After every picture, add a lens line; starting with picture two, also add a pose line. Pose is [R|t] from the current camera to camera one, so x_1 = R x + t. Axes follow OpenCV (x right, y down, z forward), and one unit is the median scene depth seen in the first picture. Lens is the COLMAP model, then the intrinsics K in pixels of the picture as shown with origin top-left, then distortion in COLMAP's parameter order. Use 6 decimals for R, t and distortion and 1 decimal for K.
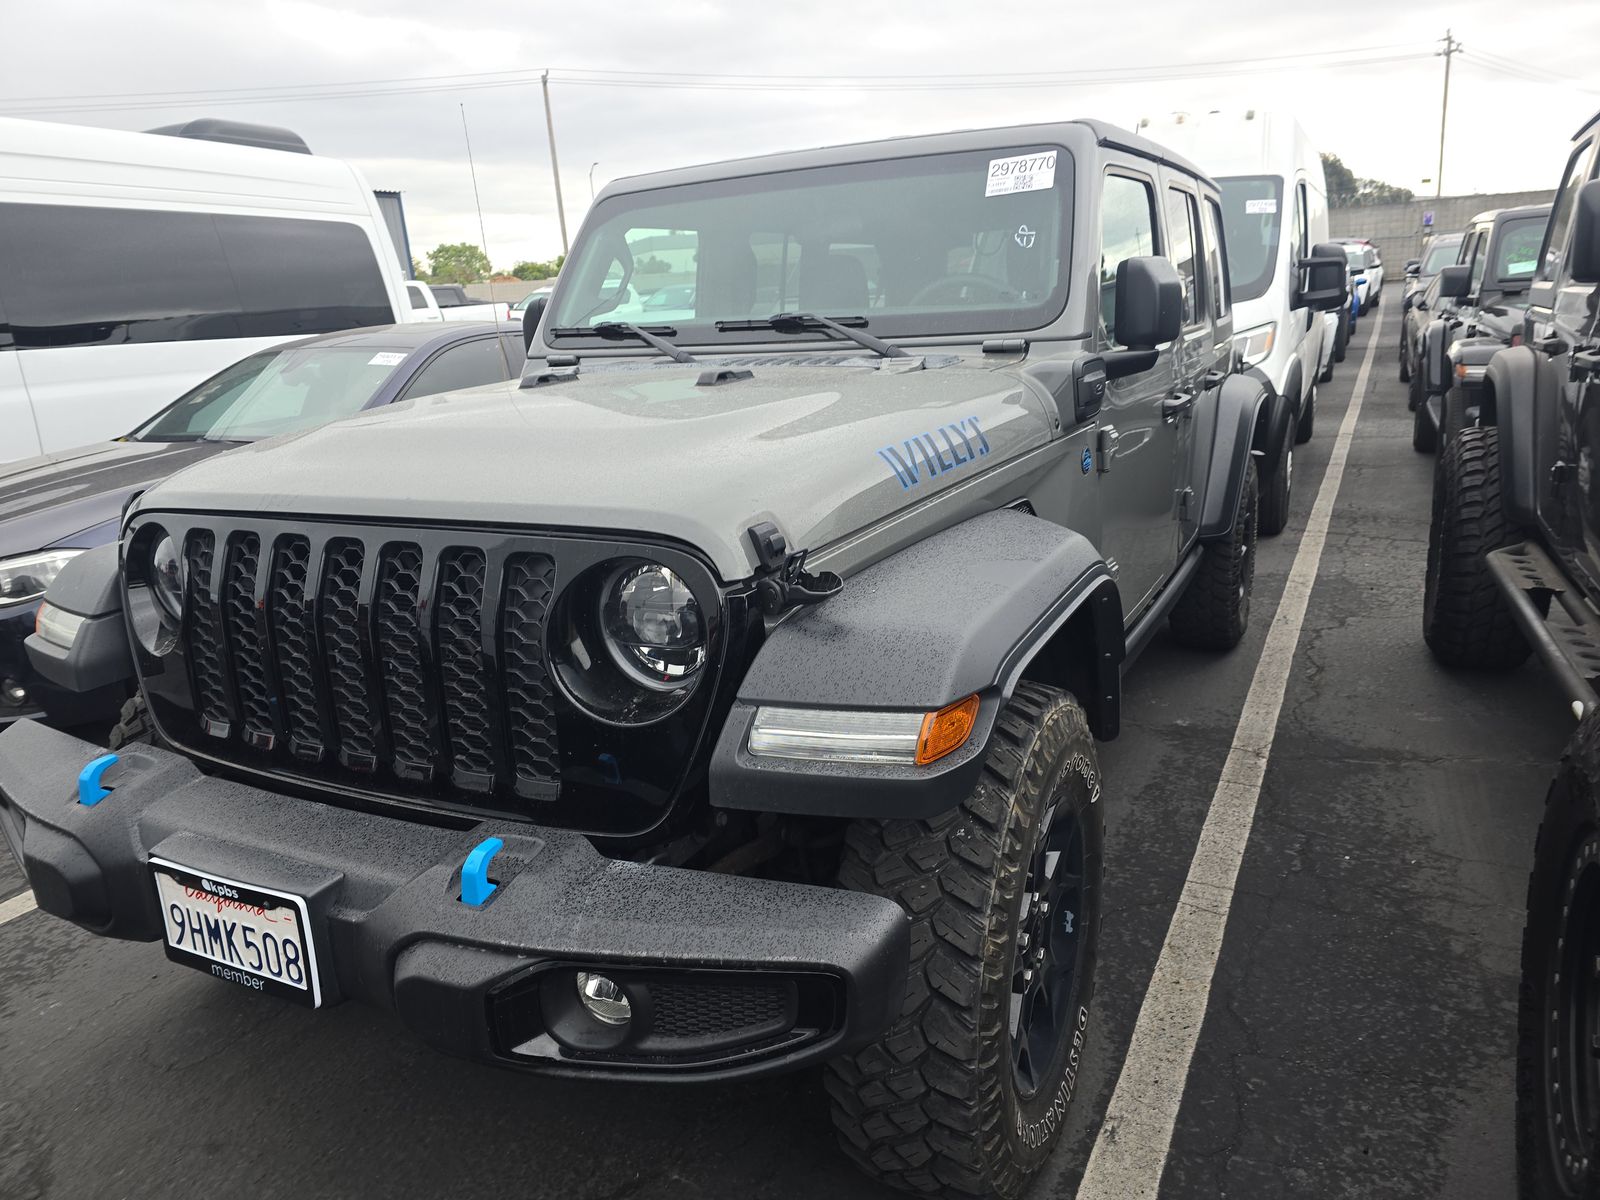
lens RADIAL K [[1111.5, 0, 815.5], [0, 1111.5, 599.1], [0, 0, 1]] dist [0.044250, -0.047560]
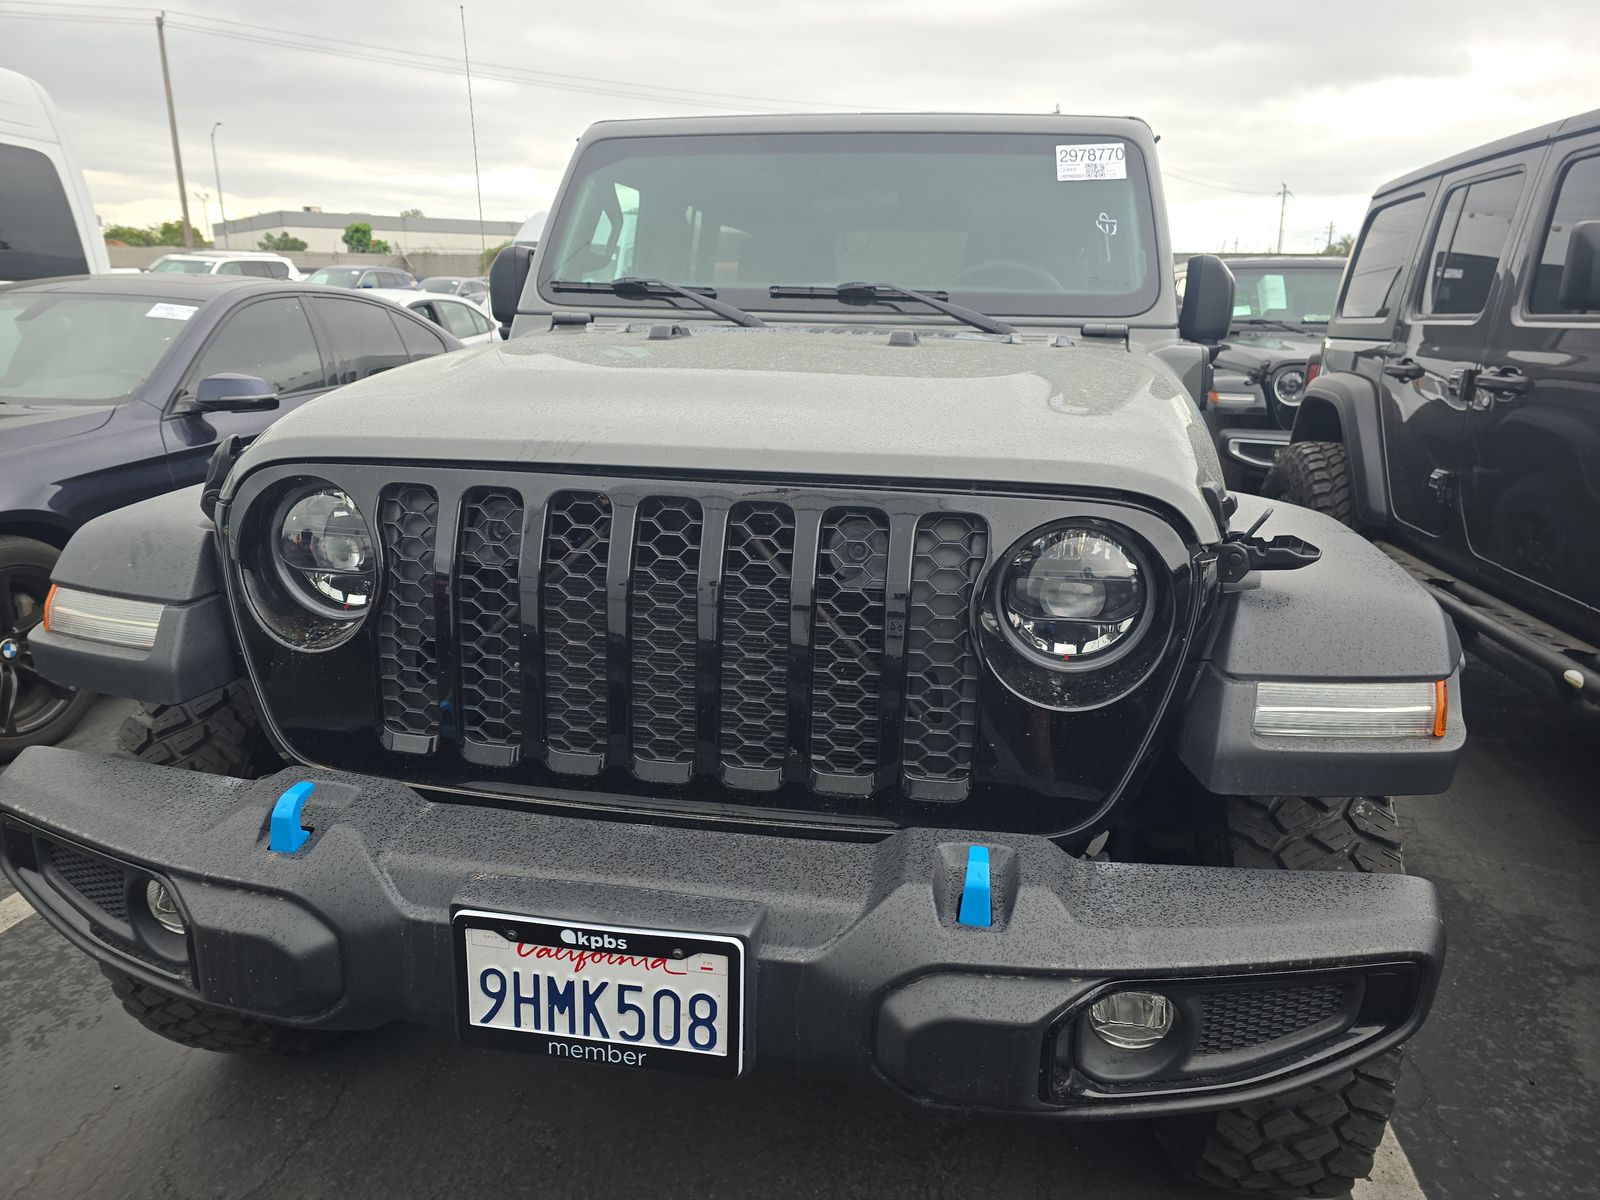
lens RADIAL K [[1111.5, 0, 795.6], [0, 1111.5, 600.9], [0, 0, 1]] dist [0.044250, -0.047560]
pose [[0.950772, -0.005156, 0.309850, -0.611176], [0.008222, 0.999929, -0.008591, 0.030814], [-0.309783, 0.010716, 0.950747, 0.213286]]
